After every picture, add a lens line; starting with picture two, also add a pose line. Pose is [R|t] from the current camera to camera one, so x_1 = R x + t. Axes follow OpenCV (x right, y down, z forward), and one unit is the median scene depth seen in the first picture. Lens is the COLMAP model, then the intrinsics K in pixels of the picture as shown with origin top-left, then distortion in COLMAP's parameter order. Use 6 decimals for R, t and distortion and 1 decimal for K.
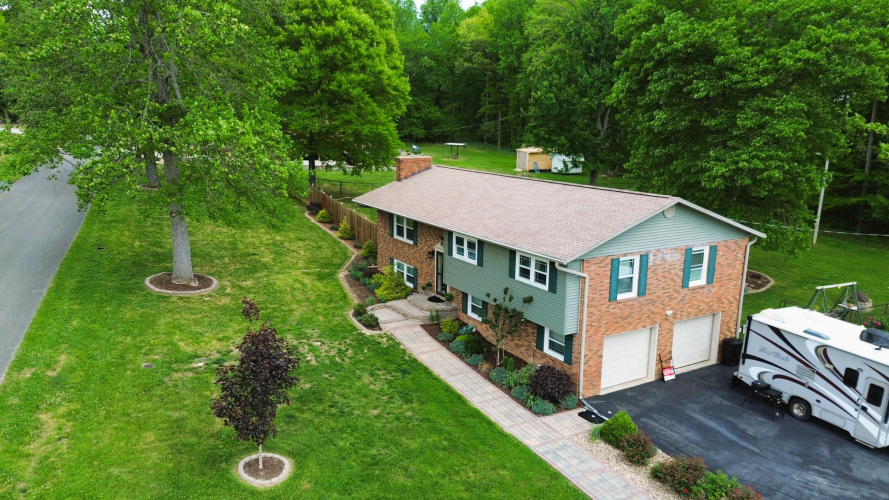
lens RADIAL K [[636.4, 0, 440.4], [0, 636.4, 246.7], [0, 0, 1]] dist [0.062541, -0.075036]
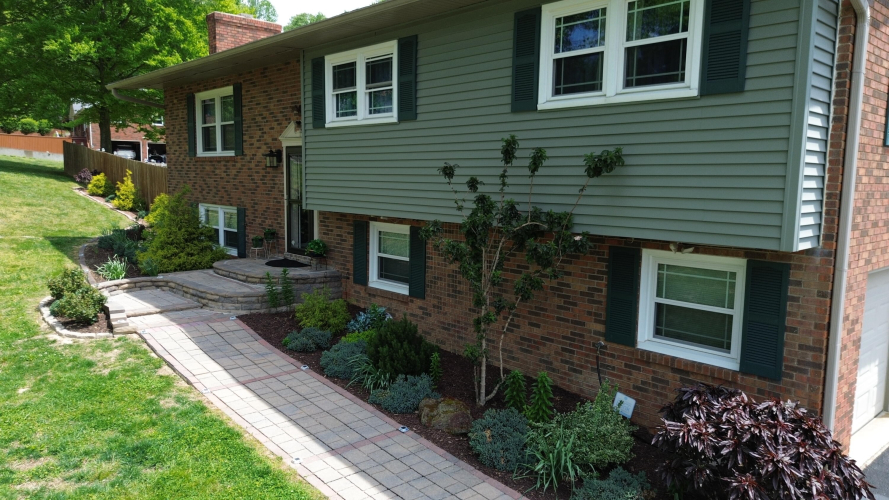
lens RADIAL K [[636.4, 0, 446.9], [0, 636.4, 249.6], [0, 0, 1]] dist [0.062541, -0.075036]
pose [[0.978497, -0.017849, 0.205488, 0.011765], [0.035873, 0.995793, -0.084323, 0.137623], [-0.203118, 0.089882, 0.975020, 0.702554]]
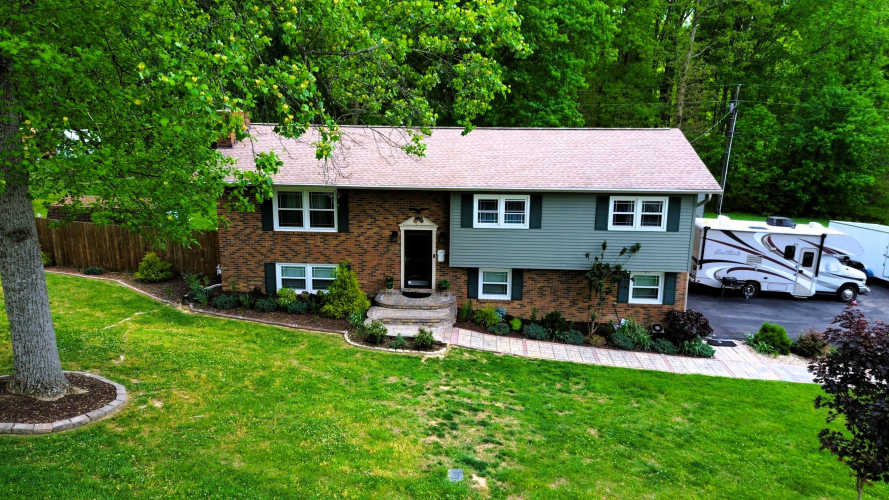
lens RADIAL K [[636.4, 0, 438.1], [0, 636.4, 247.4], [0, 0, 1]] dist [0.062541, -0.075036]
pose [[0.567260, -0.173757, 0.805000, -0.707376], [0.162996, 0.981840, 0.097069, -0.047631], [-0.807247, 0.076148, 0.585280, 0.659742]]
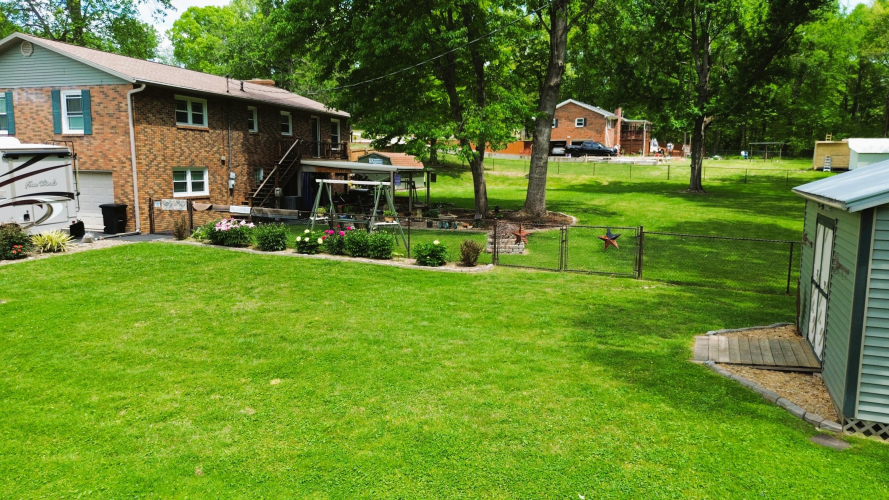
lens RADIAL K [[636.4, 0, 444.5], [0, 636.4, 251.1], [0, 0, 1]] dist [0.062541, -0.075036]
pose [[0.604086, 0.098066, -0.790862, 1.510773], [-0.159241, 0.987239, 0.000783, 0.144790], [0.780847, 0.125465, 0.611994, 0.882090]]
